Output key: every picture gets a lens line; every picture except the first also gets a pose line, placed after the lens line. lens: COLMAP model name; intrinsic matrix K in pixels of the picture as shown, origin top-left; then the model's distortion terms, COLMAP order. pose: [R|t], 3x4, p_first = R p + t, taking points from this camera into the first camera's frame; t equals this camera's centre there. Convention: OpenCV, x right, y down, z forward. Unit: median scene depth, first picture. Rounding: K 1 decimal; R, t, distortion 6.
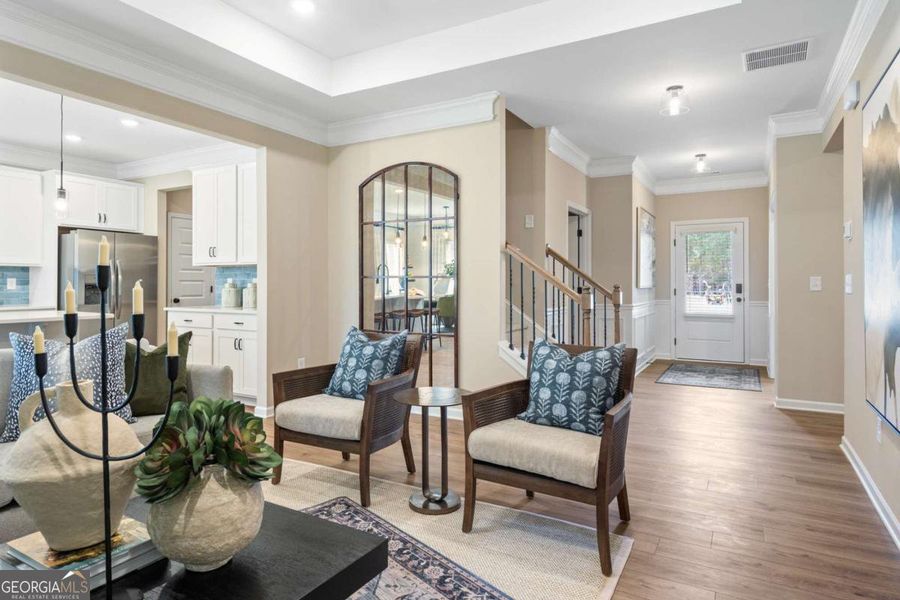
lens RADIAL K [[535.7, 0, 434.3], [0, 535.7, 280.4], [0, 0, 1]] dist [0.004876, 0.001853]
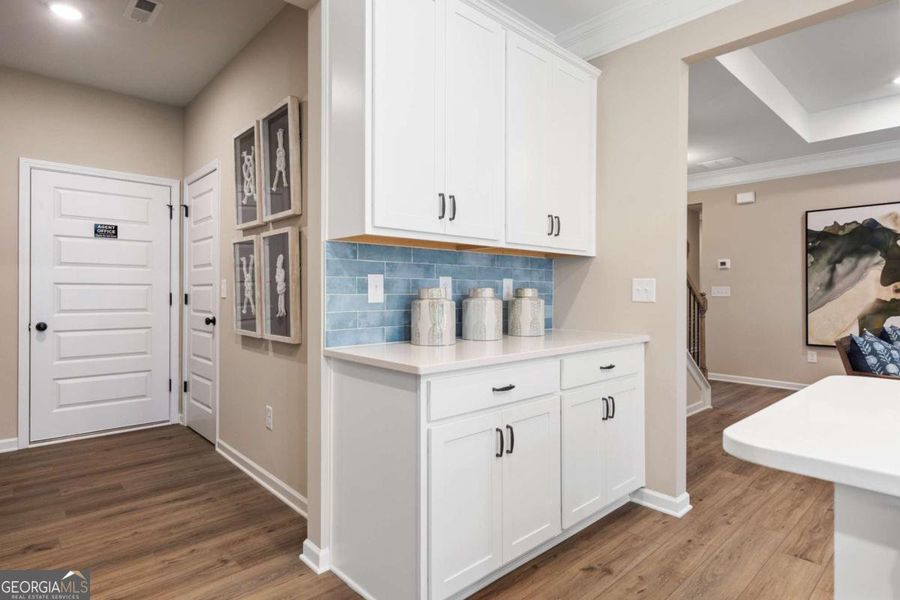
lens RADIAL K [[484.8, 0, 452.0], [0, 484.8, 293.5], [0, 0, 1]] dist [-0.002125, 0.004025]
pose [[0.288022, -0.000648, 0.957624, -0.722101], [-0.008384, 0.999960, 0.003198, 0.008565], [-0.957587, -0.008950, 0.288005, 0.858034]]
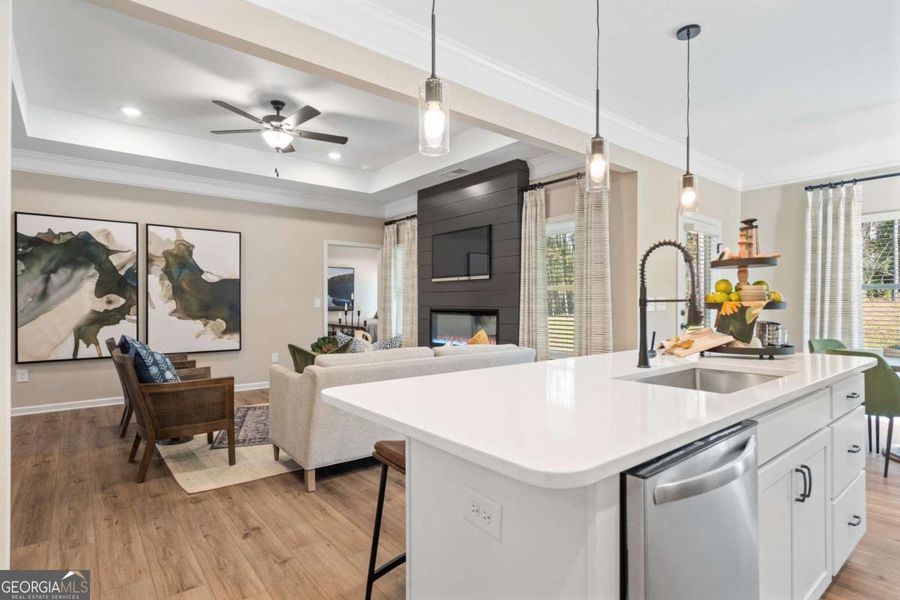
lens RADIAL K [[460.9, 0, 445.1], [0, 460.9, 303.2], [0, 0, 1]] dist [0.000922, 0.001357]
pose [[-0.934368, -0.002370, 0.356303, -0.593292], [-0.003604, 0.999990, -0.002797, 0.002044], [-0.356292, -0.003898, -0.934366, 0.947915]]
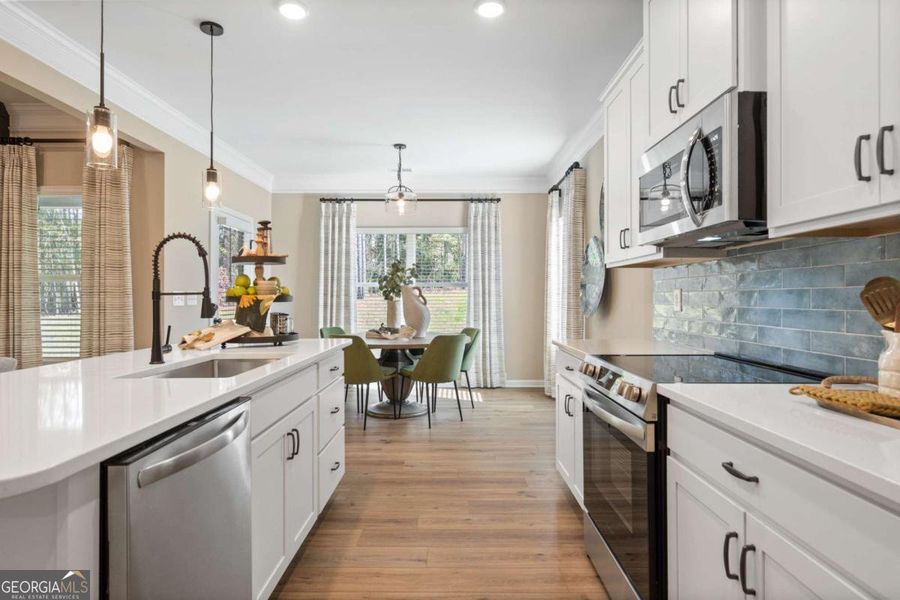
lens RADIAL K [[496.2, 0, 449.5], [0, 496.2, 295.8], [0, 0, 1]] dist [0.001364, 0.000679]
pose [[-0.861981, -0.003792, -0.506927, -0.608364], [0.000989, 0.999958, -0.009161, 0.003593], [0.506940, -0.008398, -0.861941, 0.980679]]
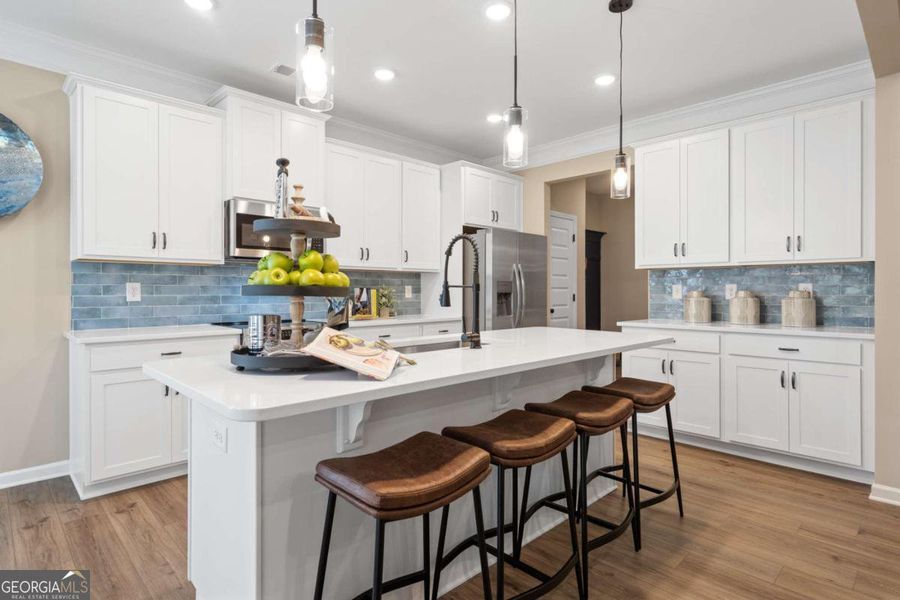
lens RADIAL K [[460.9, 0, 439.7], [0, 460.9, 296.6], [0, 0, 1]] dist [0.000922, 0.001357]
pose [[0.963503, 0.002499, -0.267687, -0.543778], [0.002573, 0.999824, 0.018595, 0.000129], [0.267686, -0.018605, 0.963327, 0.267818]]
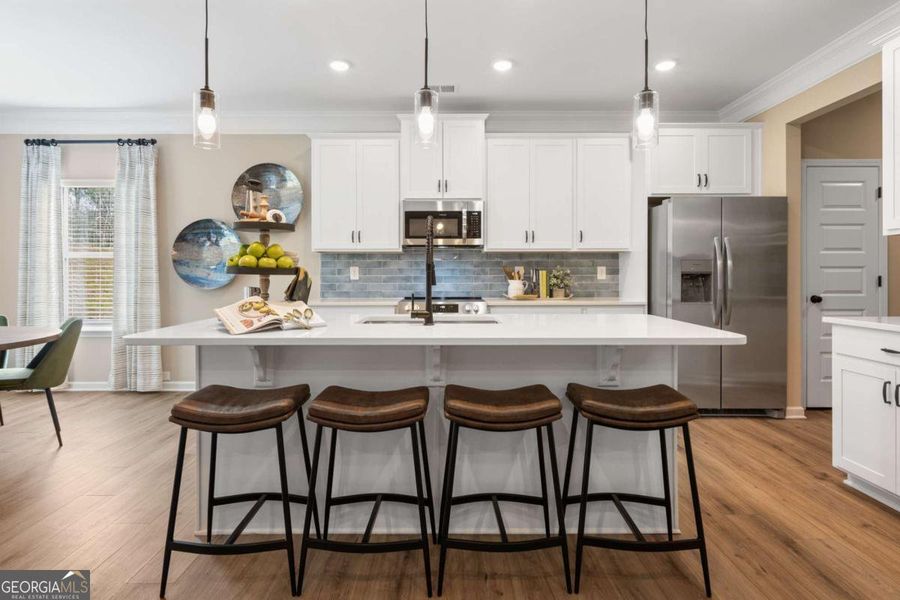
lens RADIAL K [[460.9, 0, 458.3], [0, 460.9, 268.6], [0, 0, 1]] dist [0.000922, 0.001357]
pose [[0.528743, -0.011313, -0.848706, -0.292658], [0.007847, 0.999934, -0.008440, 0.004034], [0.848746, -0.002197, 0.528797, 0.431957]]
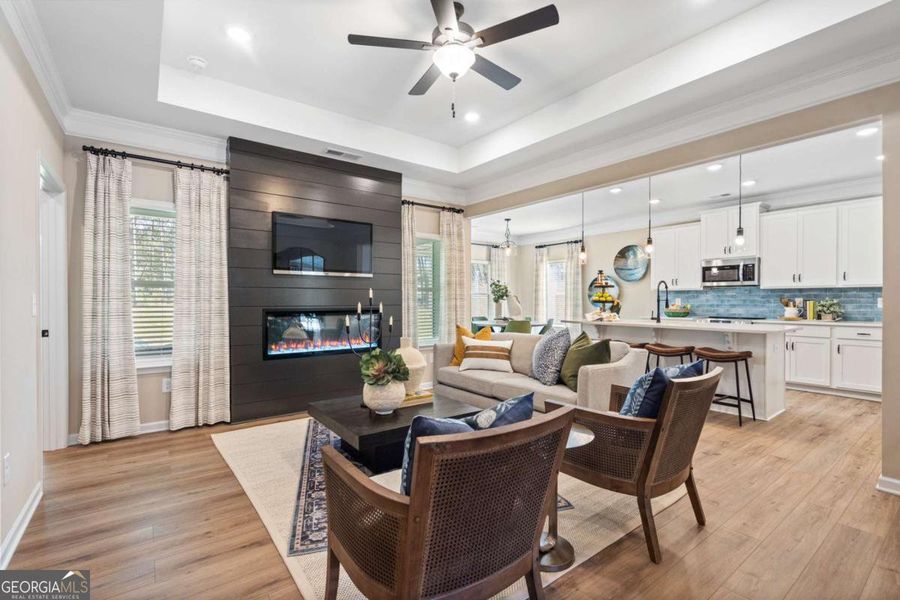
lens RADIAL K [[409.0, 0, 443.6], [0, 409.0, 304.1], [0, 0, 1]] dist [-0.004972, 0.000222]
pose [[-0.389475, 0.007819, -0.921004, 0.322132], [0.004988, 0.999967, 0.006381, -0.001032], [0.921023, -0.002109, -0.389502, 0.523711]]
